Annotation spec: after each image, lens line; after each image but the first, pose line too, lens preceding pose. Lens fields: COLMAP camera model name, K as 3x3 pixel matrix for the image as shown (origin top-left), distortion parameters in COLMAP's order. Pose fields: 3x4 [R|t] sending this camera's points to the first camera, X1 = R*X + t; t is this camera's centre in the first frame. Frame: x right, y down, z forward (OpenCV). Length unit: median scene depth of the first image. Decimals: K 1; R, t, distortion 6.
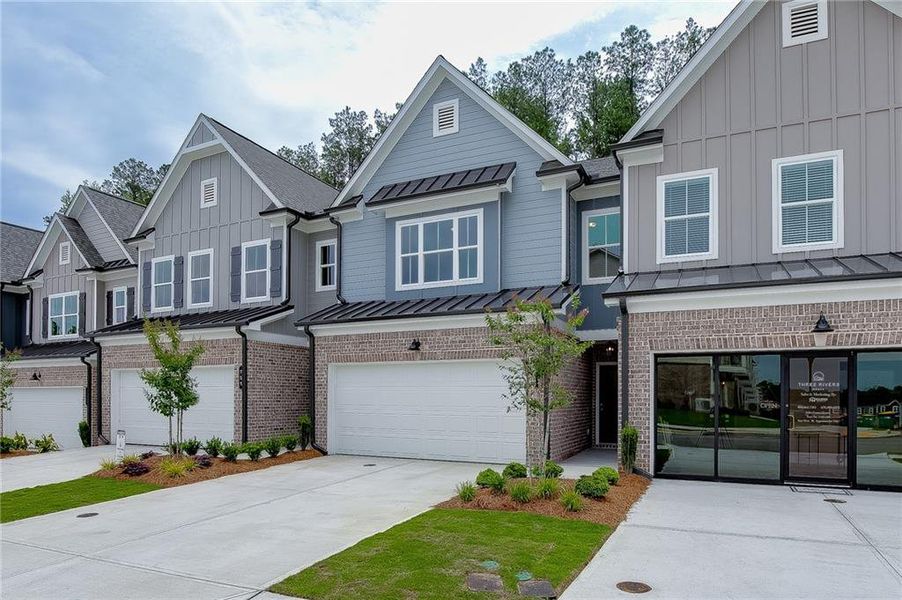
lens RADIAL K [[547.3, 0, 455.9], [0, 547.3, 395.6], [0, 0, 1]] dist [-0.062745, 0.038440]
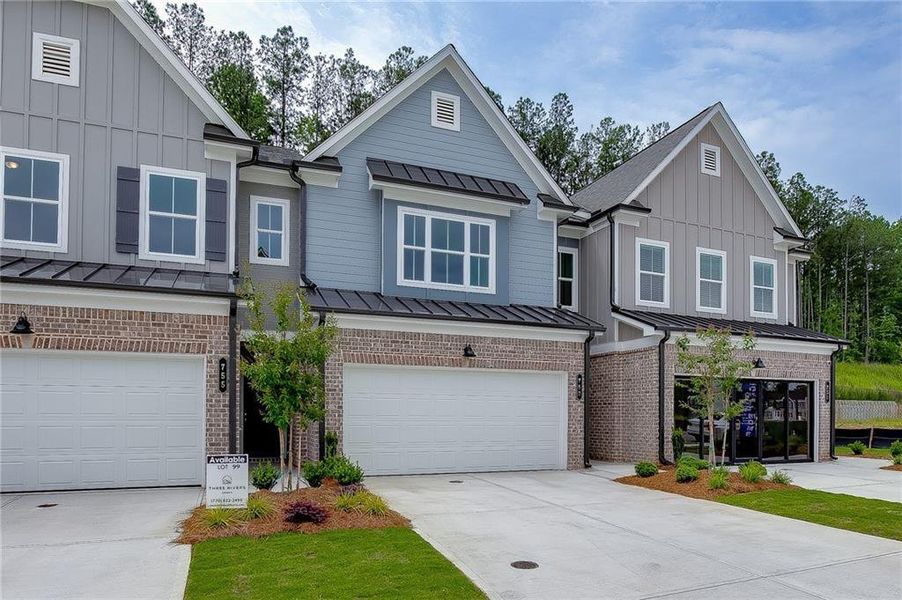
lens RADIAL K [[581.3, 0, 453.0], [0, 581.3, 413.3], [0, 0, 1]] dist [-0.056473, 0.019245]
pose [[0.676053, 0.004055, 0.736841, -0.760164], [-0.003430, 0.999991, -0.002356, 0.015524], [-0.736845, -0.000934, 0.676062, 0.320323]]
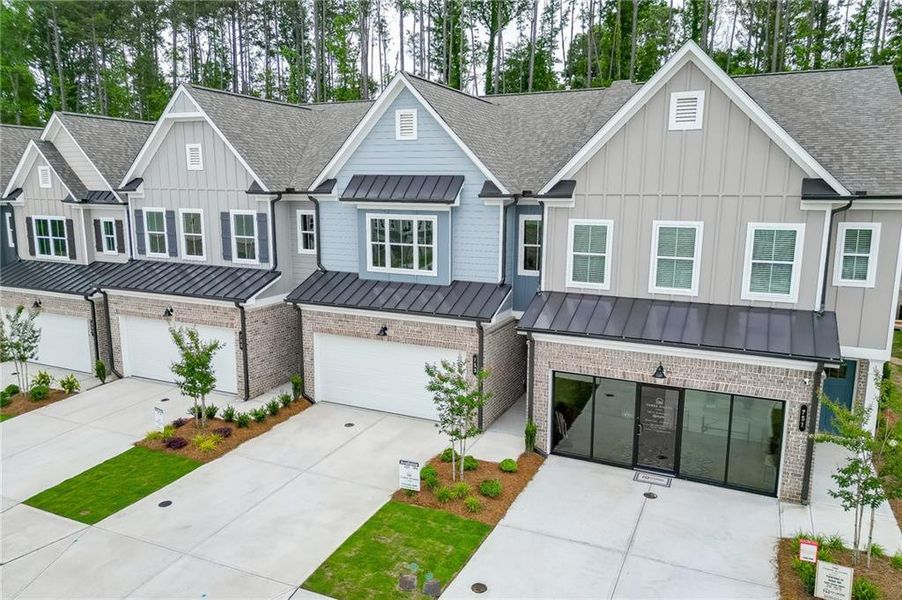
lens RADIAL K [[632.3, 0, 446.6], [0, 632.3, 299.9], [0, 0, 1]] dist [0.038169, -0.005209]
pose [[0.999999, 0.001414, 0.000613, 0.067764], [-0.001500, 0.984627, 0.174665, -0.389375], [-0.000357, -0.174666, 0.984628, -0.408261]]
